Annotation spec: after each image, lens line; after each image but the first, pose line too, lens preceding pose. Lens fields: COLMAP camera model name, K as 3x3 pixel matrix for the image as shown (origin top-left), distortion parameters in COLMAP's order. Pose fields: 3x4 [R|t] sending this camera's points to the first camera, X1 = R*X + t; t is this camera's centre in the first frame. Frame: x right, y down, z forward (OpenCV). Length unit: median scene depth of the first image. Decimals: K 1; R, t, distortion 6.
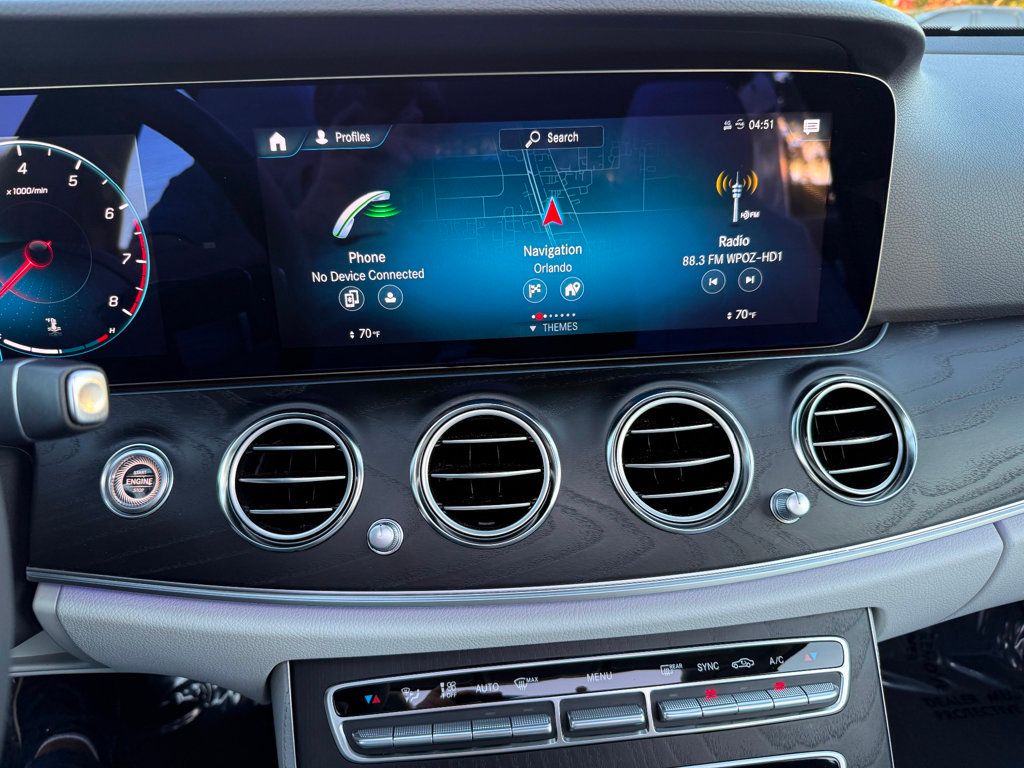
lens RADIAL K [[729.5, 0, 510.0], [0, 729.5, 389.8], [0, 0, 1]] dist [0.034072, -0.061627]
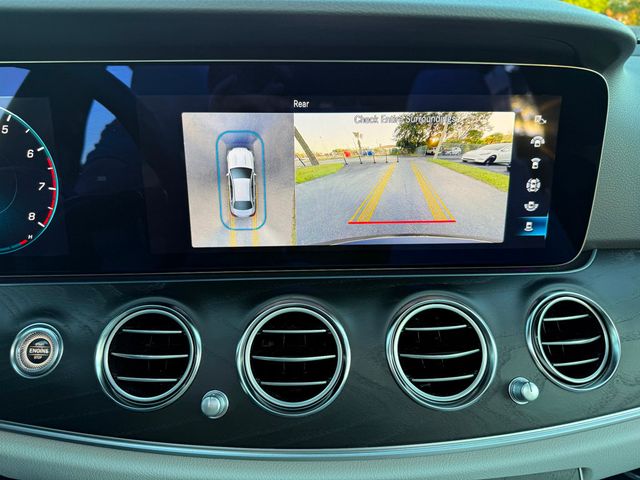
lens RADIAL K [[455.9, 0, 321.5], [0, 455.9, 241.9], [0, 0, 1]] dist [0.034072, -0.061627]
pose [[0.998913, 0.037897, -0.027128, 0.030432], [-0.038759, 0.998737, -0.031975, -0.067138], [0.025882, 0.032992, 0.999120, 0.155850]]
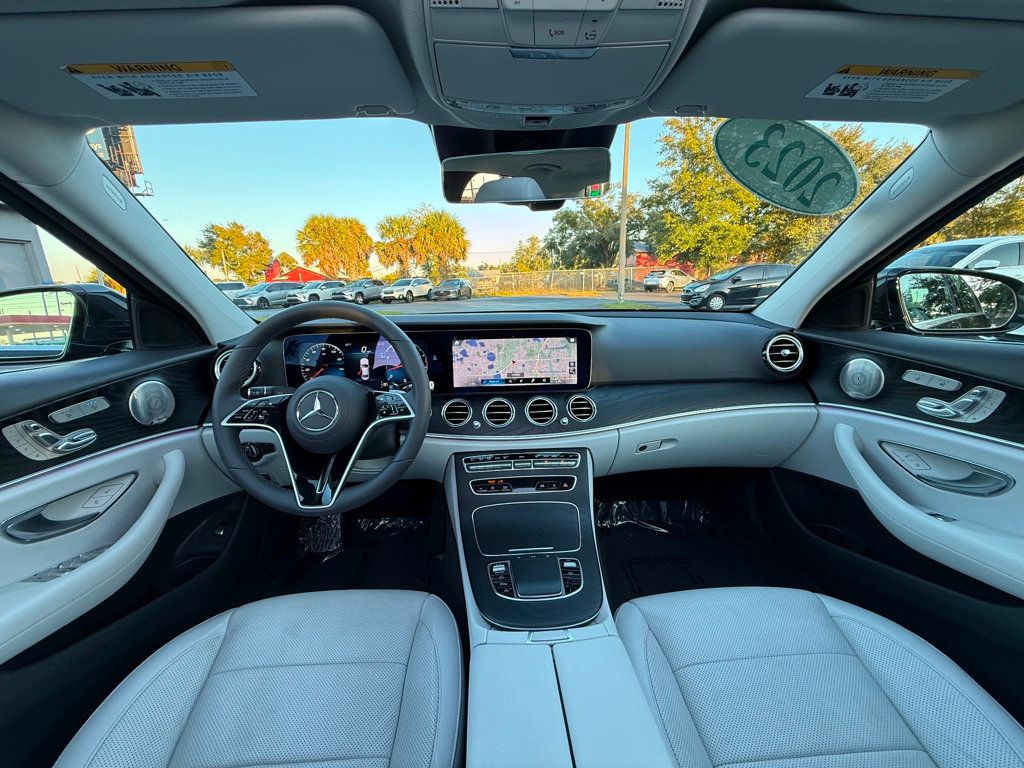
lens RADIAL K [[403.6, 0, 511.8], [0, 403.6, 382.1], [0, 0, 1]] dist [-0.001856, -0.000151]
pose [[0.999056, 0.014414, -0.040972, 0.145544], [-0.021782, 0.982400, -0.185517, 0.377501], [0.037576, 0.186234, 0.981787, -1.464611]]
